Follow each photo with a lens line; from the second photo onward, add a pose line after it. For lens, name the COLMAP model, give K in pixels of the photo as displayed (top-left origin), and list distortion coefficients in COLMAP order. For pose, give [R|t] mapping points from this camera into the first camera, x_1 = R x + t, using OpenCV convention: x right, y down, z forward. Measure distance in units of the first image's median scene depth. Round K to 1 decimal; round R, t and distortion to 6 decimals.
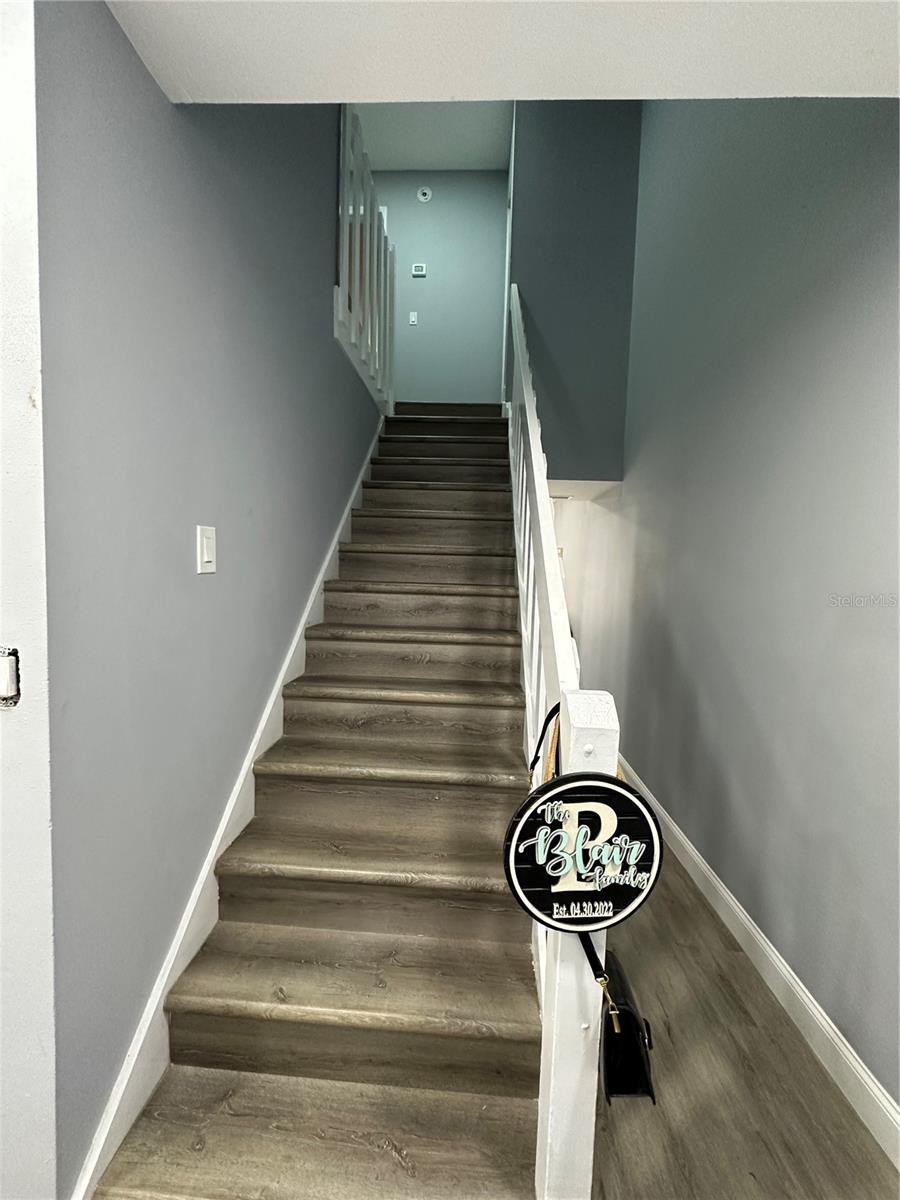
lens RADIAL K [[479.2, 0, 449.8], [0, 479.2, 599.2], [0, 0, 1]] dist [-0.003302, 0.000600]
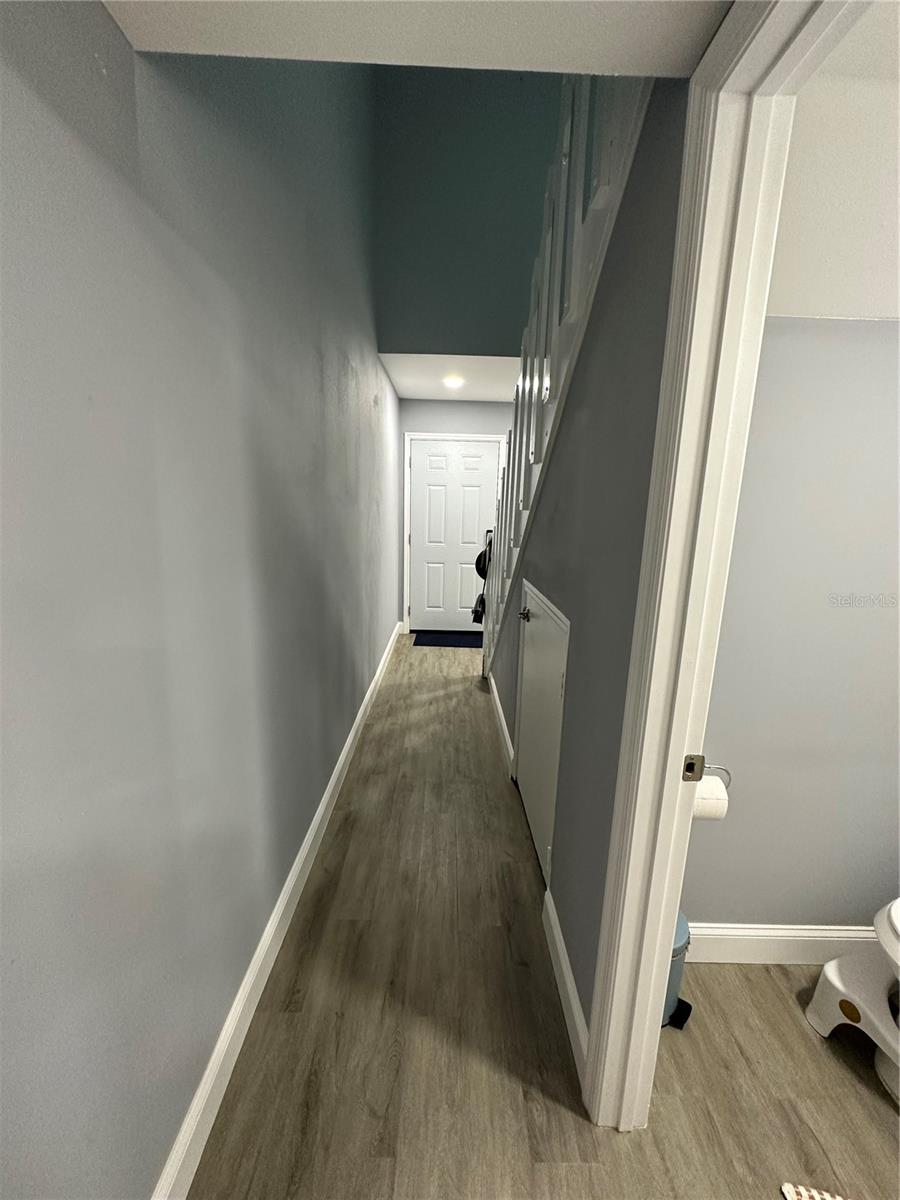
lens RADIAL K [[479.2, 0, 450.2], [0, 479.2, 602.6], [0, 0, 1]] dist [-0.003302, 0.000600]
pose [[-0.997378, -0.044882, -0.056770, 0.496089], [-0.058288, 0.963148, 0.262581, -0.189587], [0.042893, 0.265202, -0.963238, 3.007502]]
